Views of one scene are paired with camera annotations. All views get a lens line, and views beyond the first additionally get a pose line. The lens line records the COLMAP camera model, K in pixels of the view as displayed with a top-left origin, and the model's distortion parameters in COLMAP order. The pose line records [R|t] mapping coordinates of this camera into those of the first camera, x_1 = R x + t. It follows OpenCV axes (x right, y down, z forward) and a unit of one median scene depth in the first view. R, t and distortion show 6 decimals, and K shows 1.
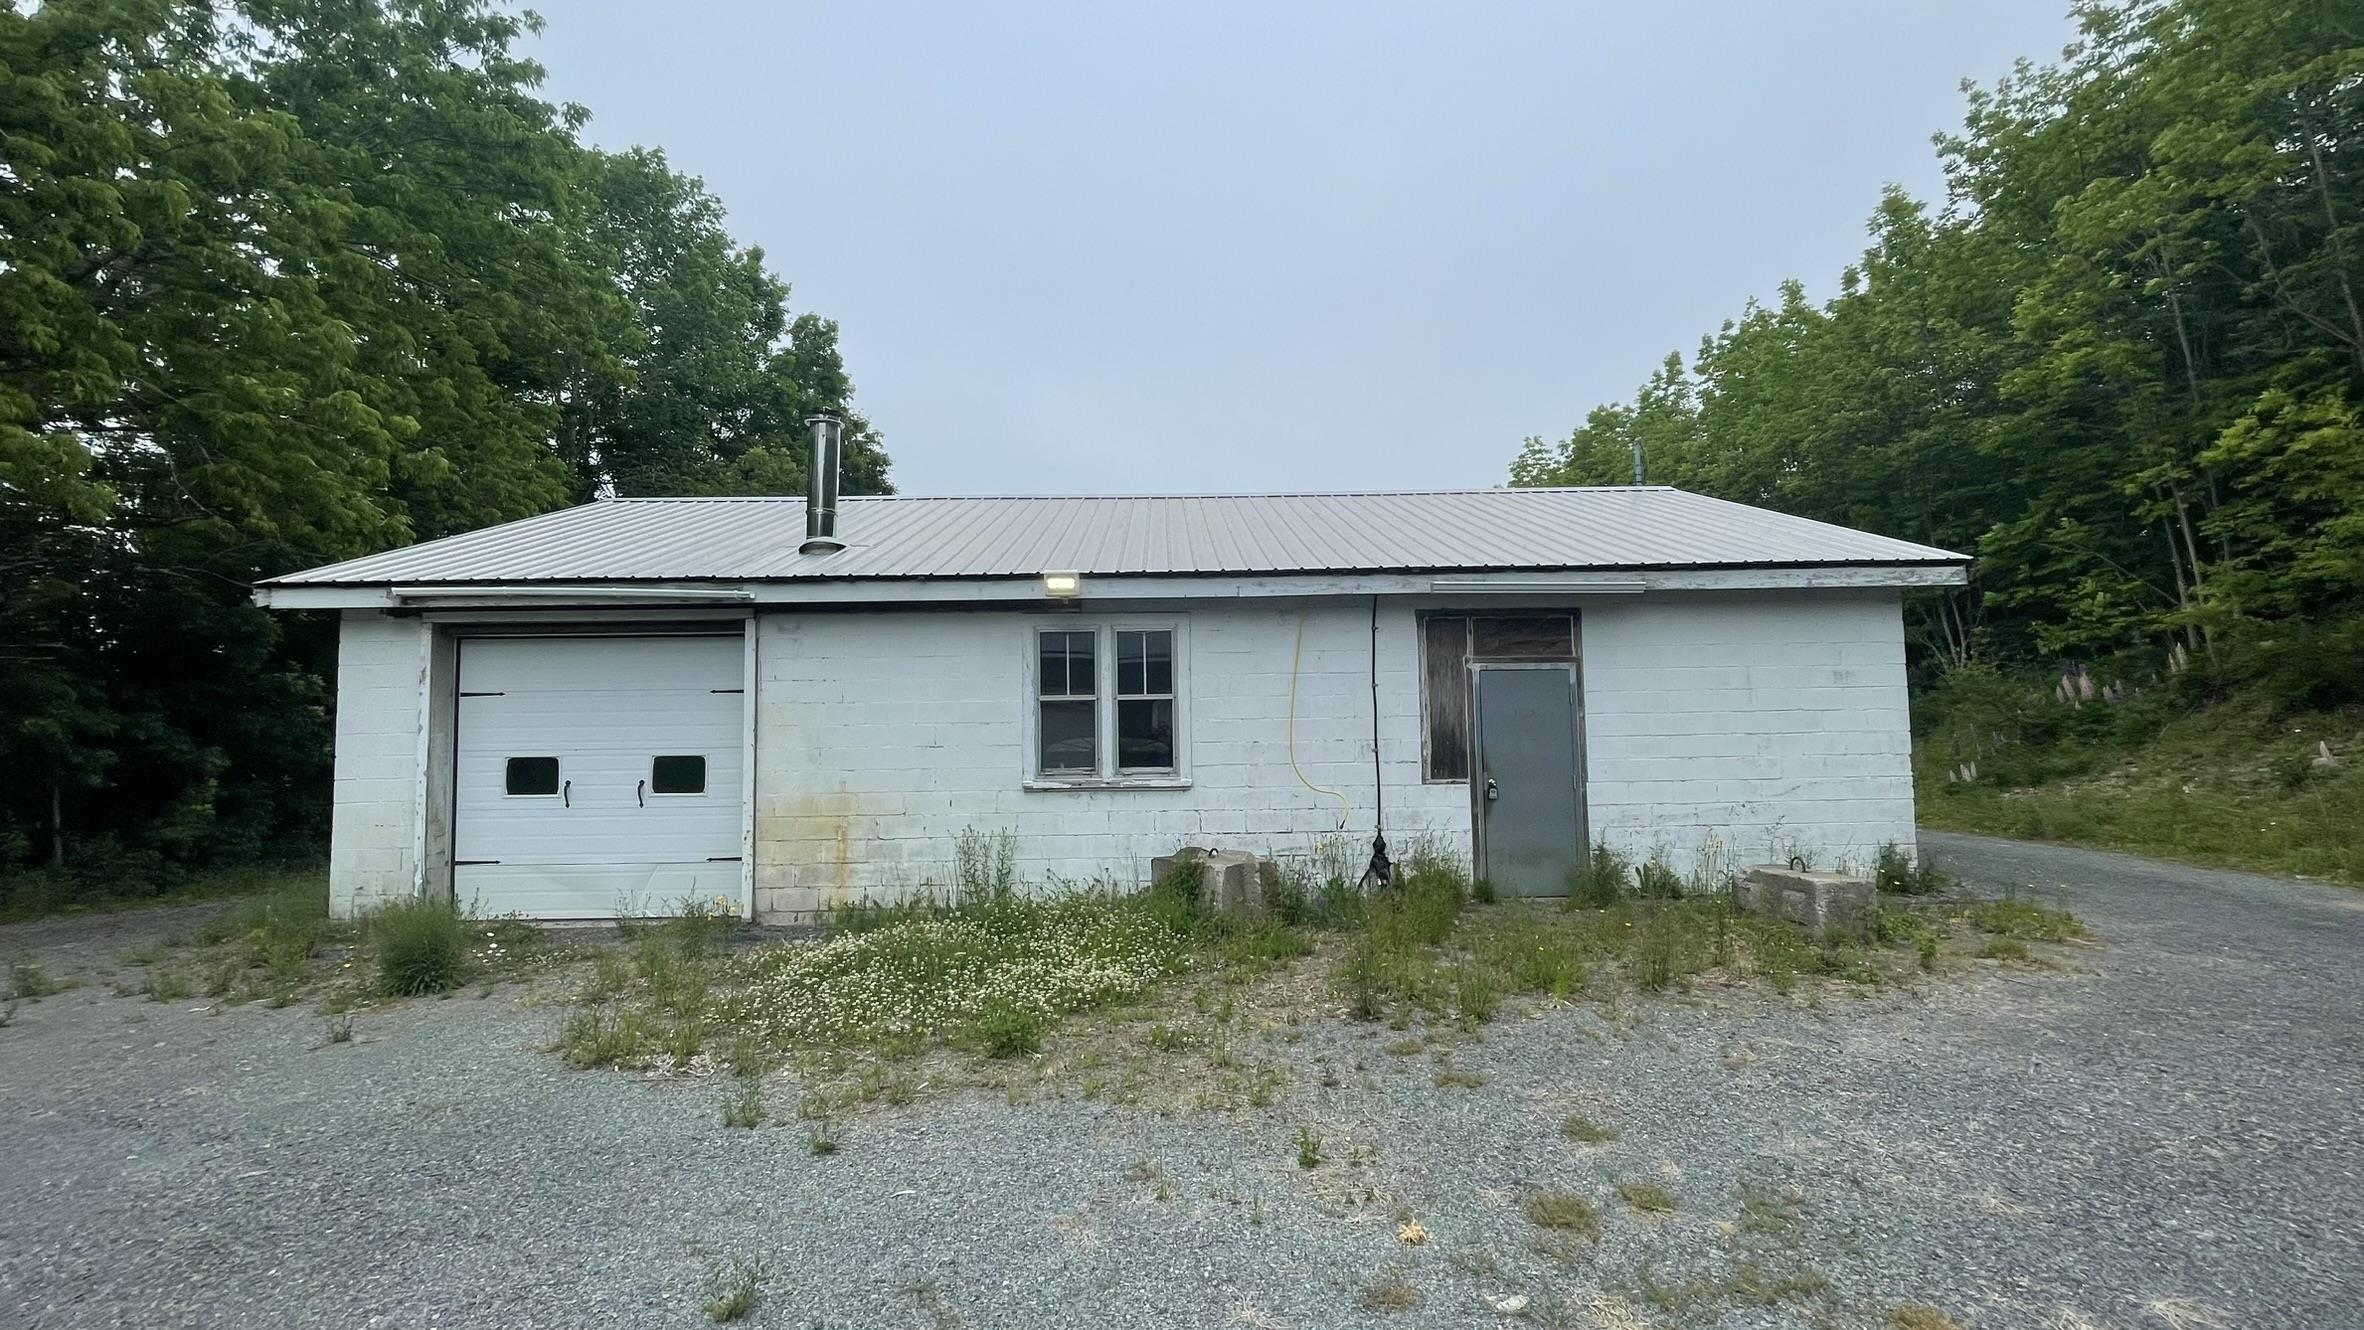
lens RADIAL K [[973.9, 0, 1182.5], [0, 973.9, 652.4], [0, 0, 1]] dist [-0.001545, 0.000077]
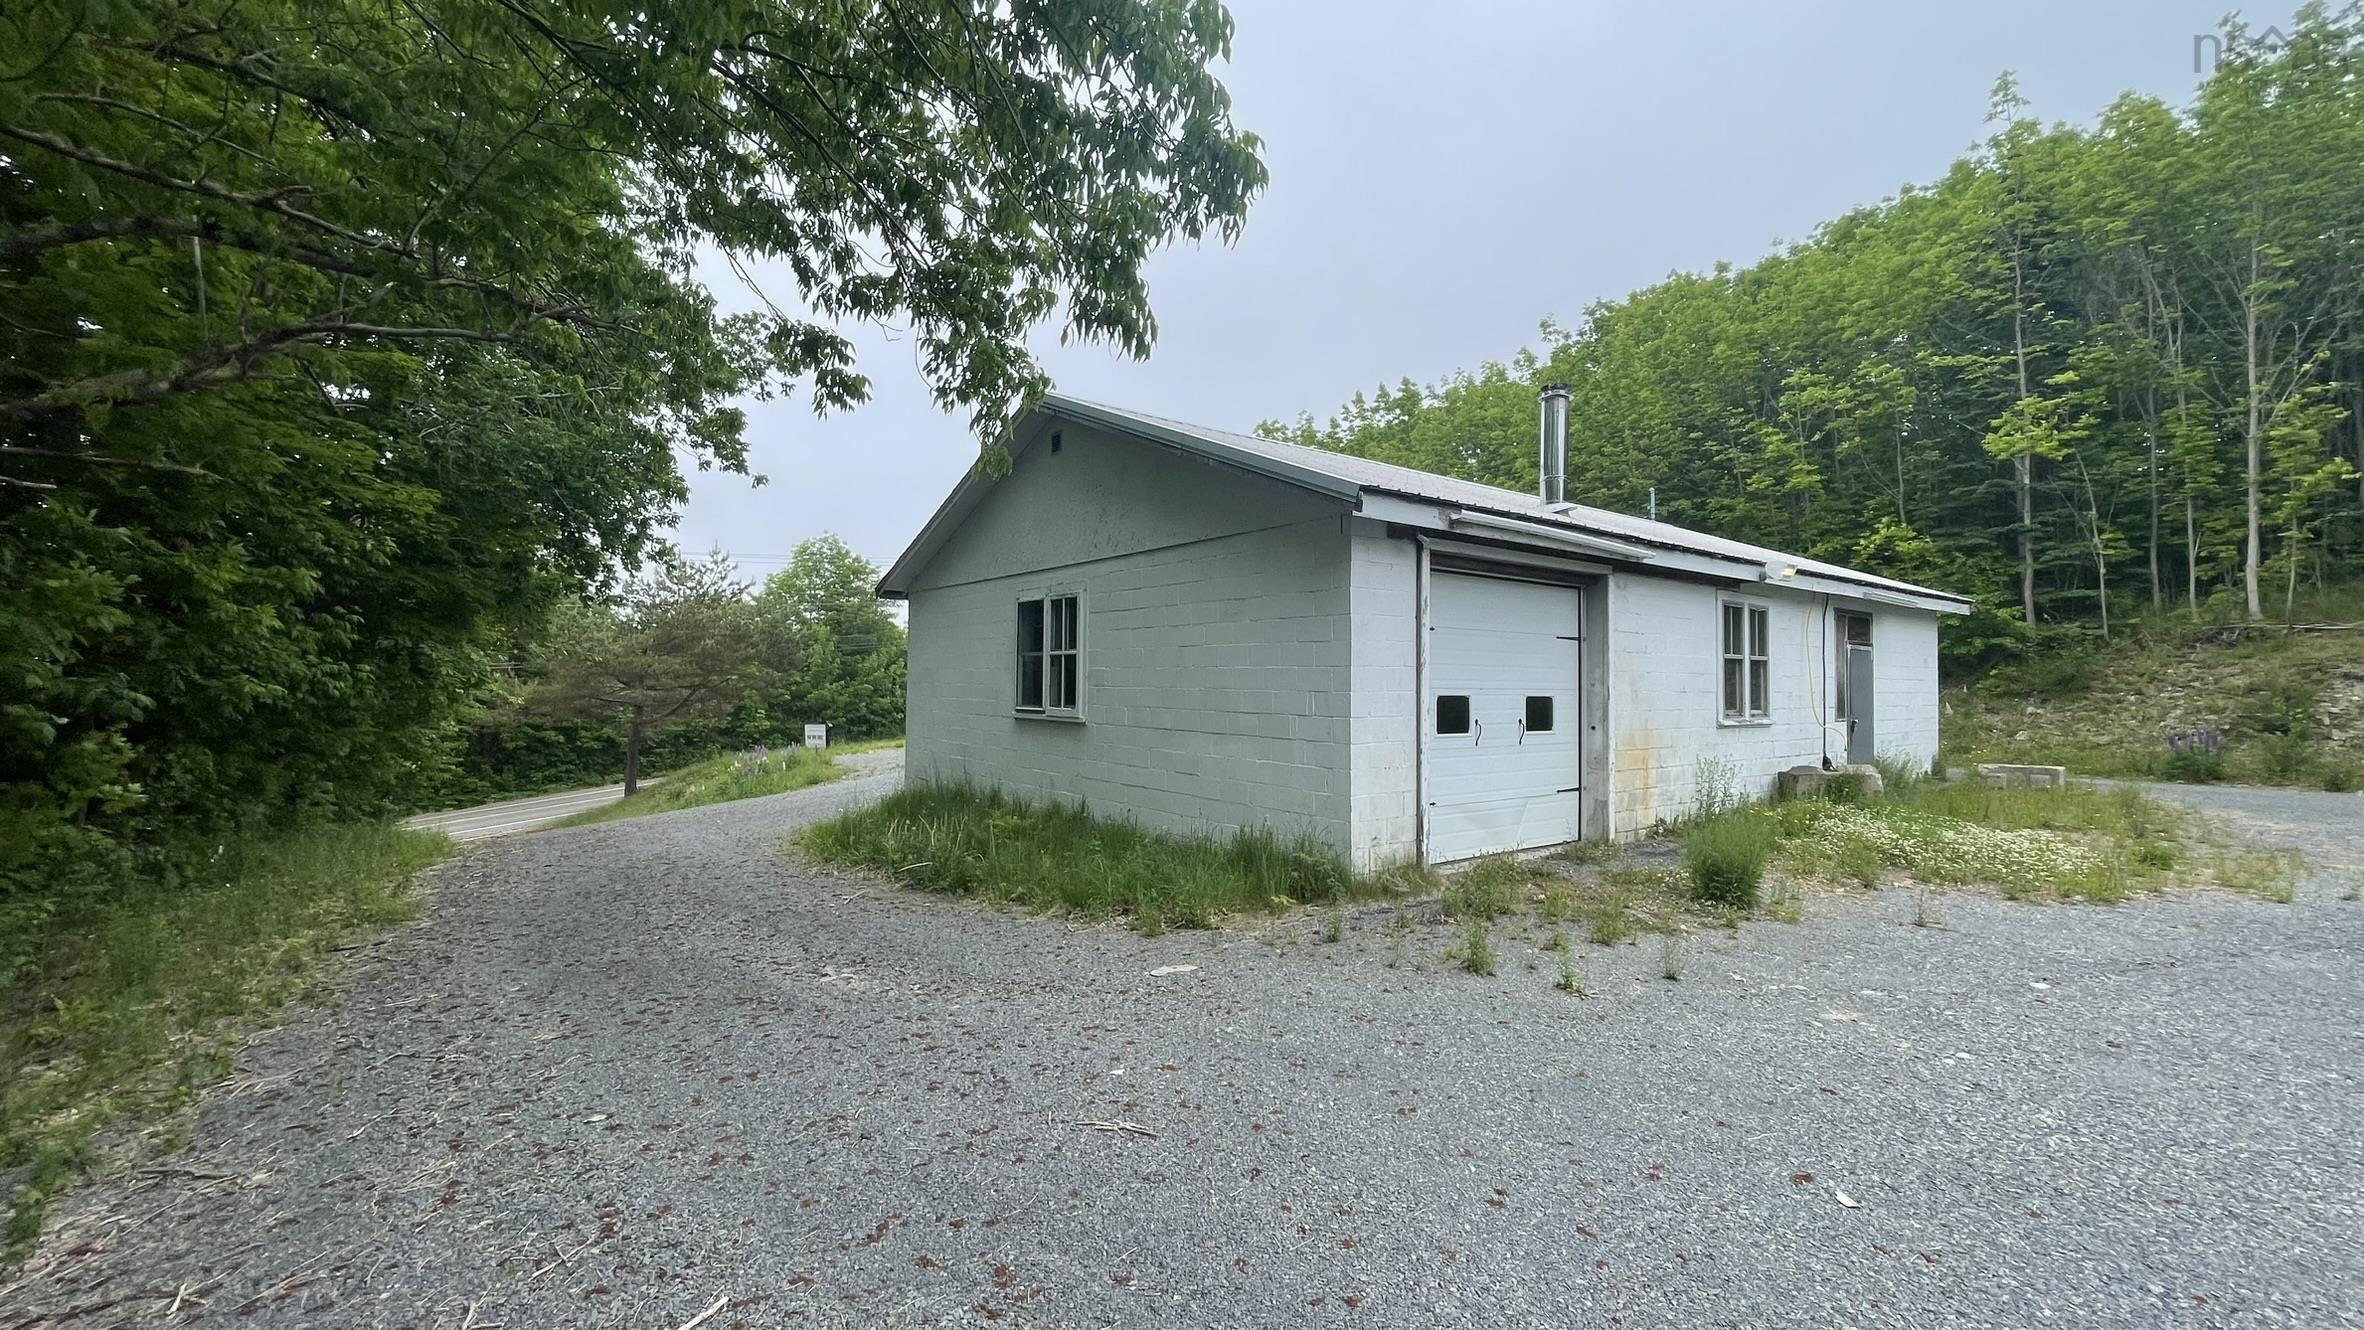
lens RADIAL K [[946.3, 0, 1182.0], [0, 946.3, 665.0], [0, 0, 1]] dist [-0.000903, -0.000293]
pose [[0.814536, 0.033554, 0.579142, -1.449978], [-0.071503, 0.996520, 0.042831, 0.056451], [-0.575690, -0.076298, 0.814101, 0.391147]]
